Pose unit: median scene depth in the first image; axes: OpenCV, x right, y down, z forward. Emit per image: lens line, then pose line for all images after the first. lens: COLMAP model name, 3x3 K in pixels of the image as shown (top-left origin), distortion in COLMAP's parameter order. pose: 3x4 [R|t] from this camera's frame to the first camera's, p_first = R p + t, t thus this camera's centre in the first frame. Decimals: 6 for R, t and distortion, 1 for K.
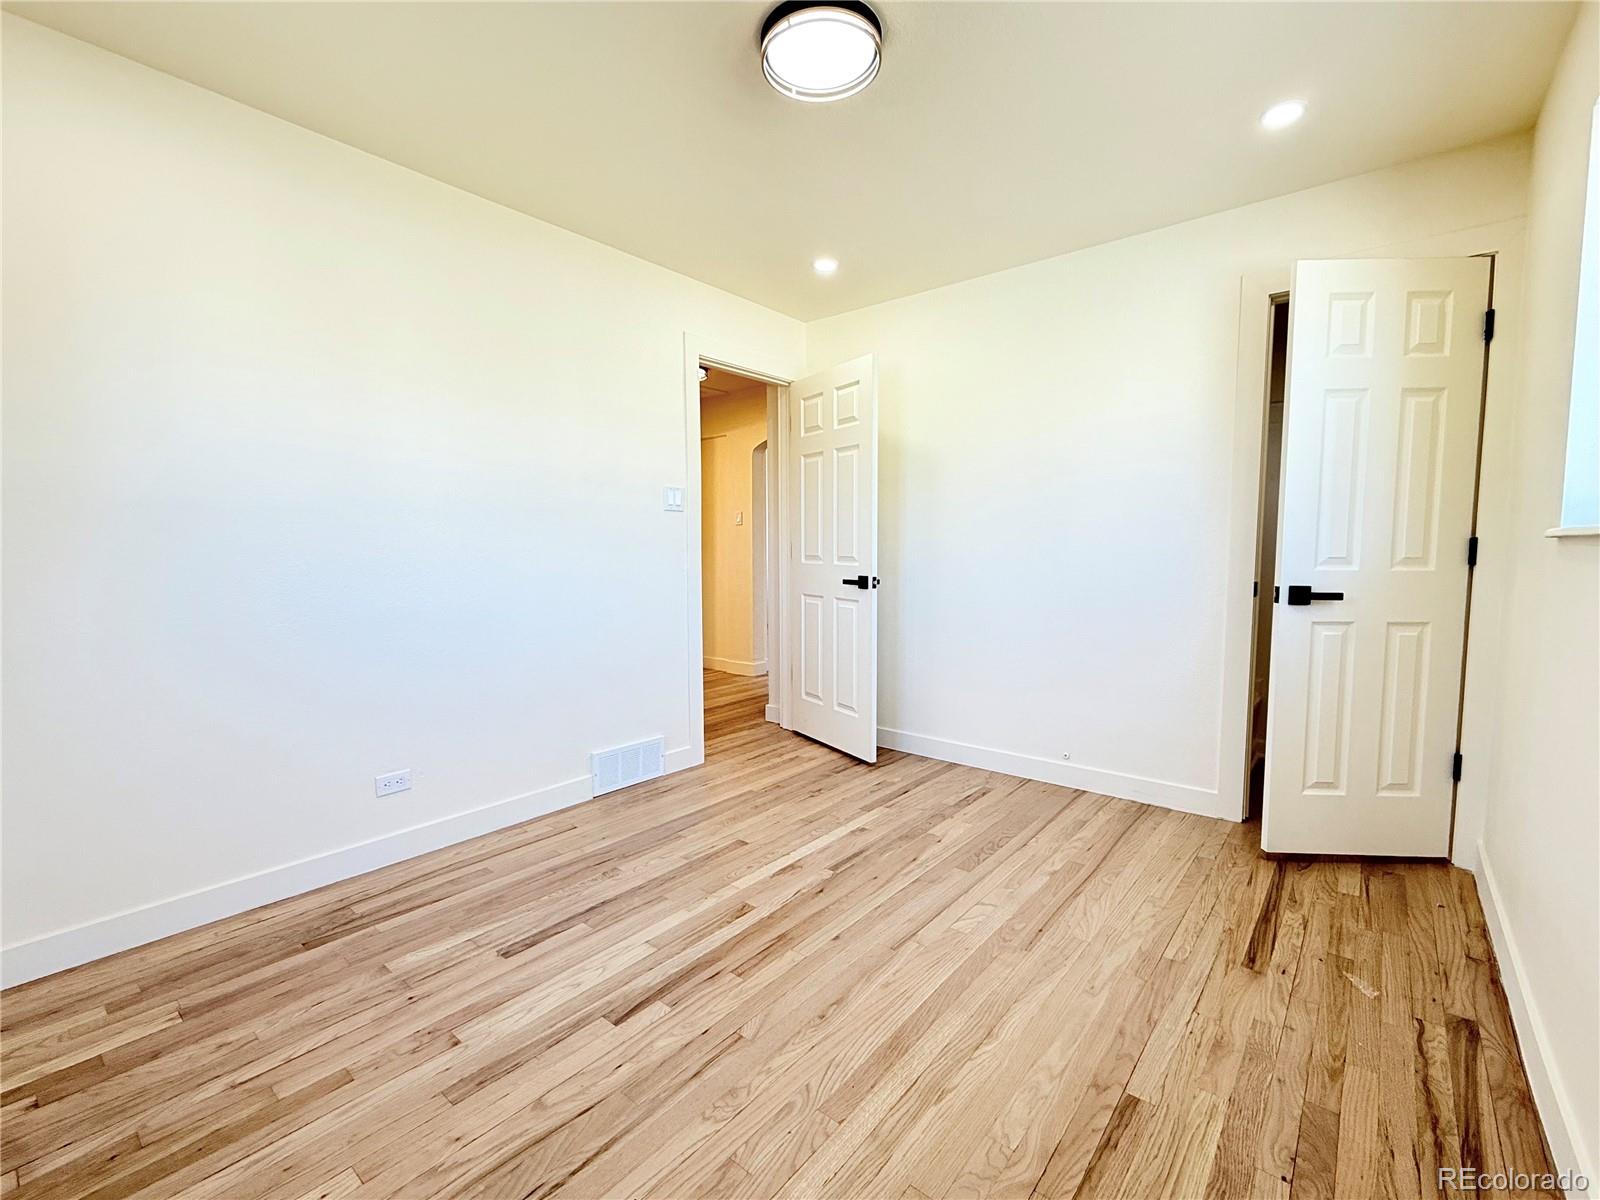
lens RADIAL K [[699.8, 0, 800.0], [0, 699.8, 600.0], [0, 0, 1]] dist [-0.001106, -0.000183]
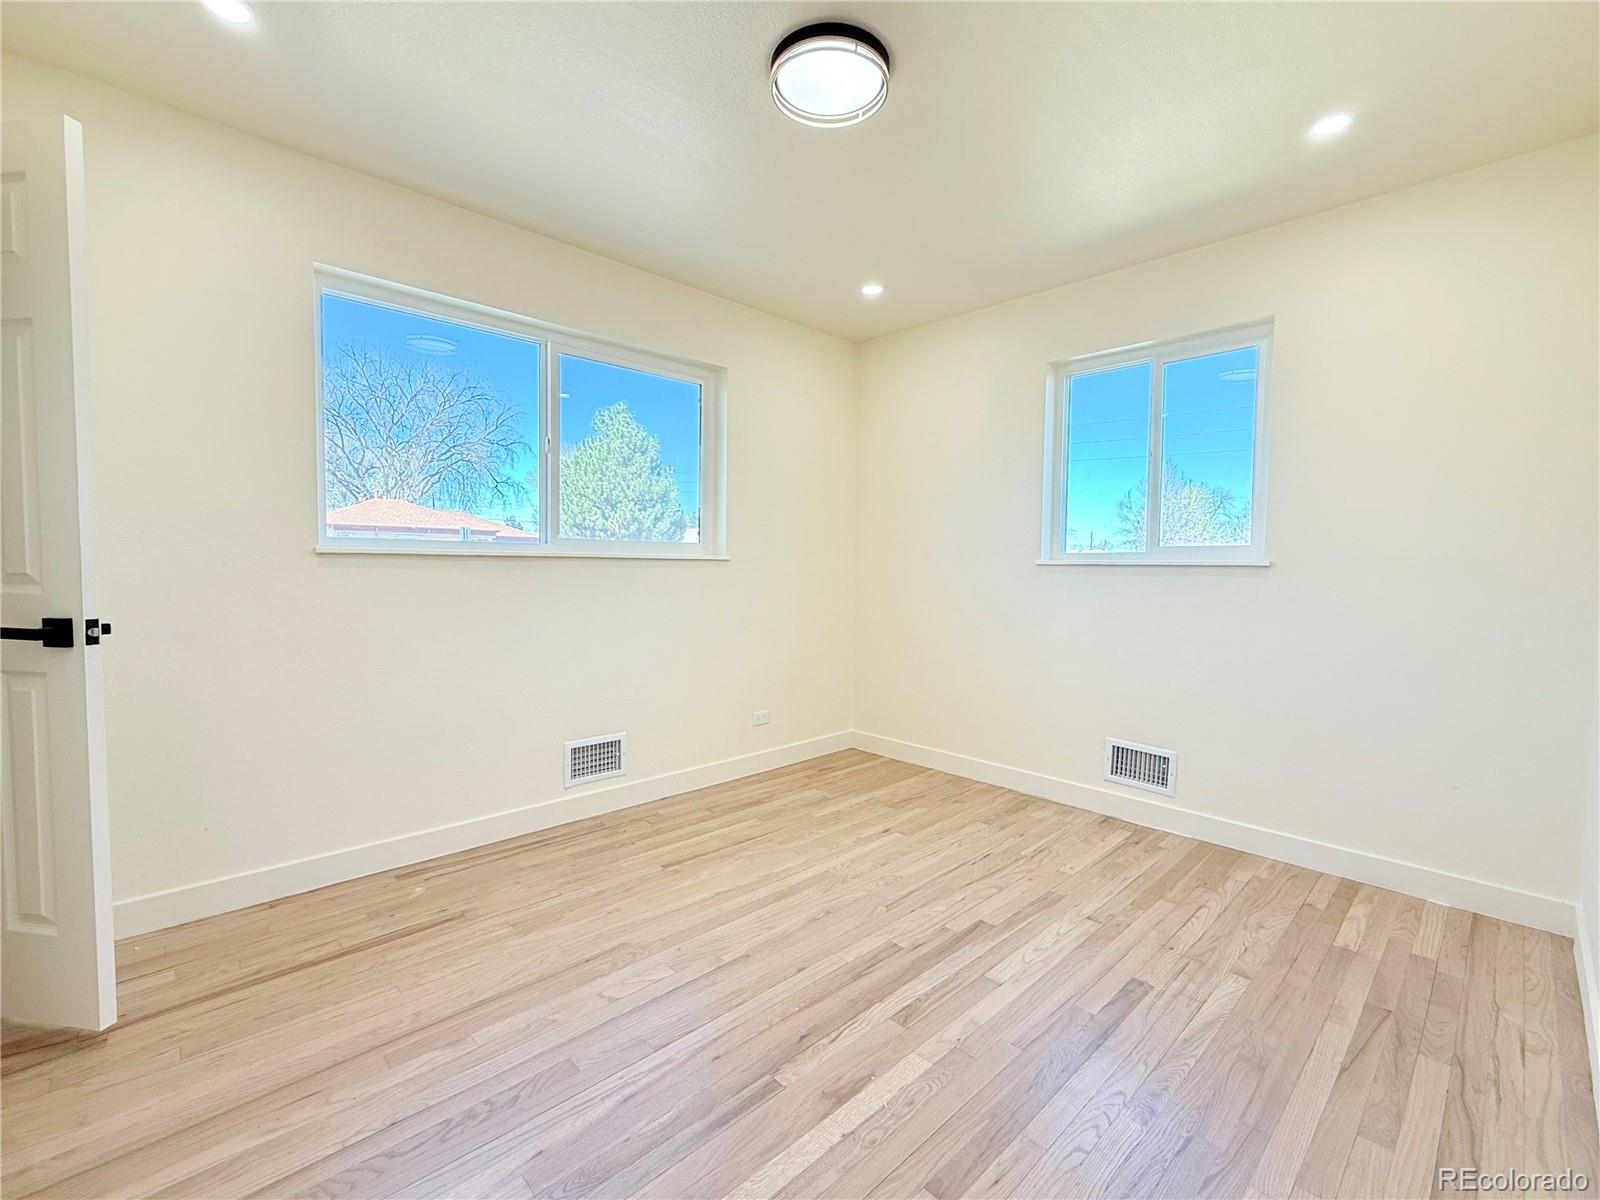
lens RADIAL K [[699.8, 0, 800.0], [0, 699.8, 600.0], [0, 0, 1]] dist [-0.001106, -0.000183]
pose [[-0.993625, -0.017059, 0.111433, -0.047945], [-0.002412, 0.991475, 0.130277, -0.155459], [-0.112706, 0.129178, -0.985196, 1.980349]]
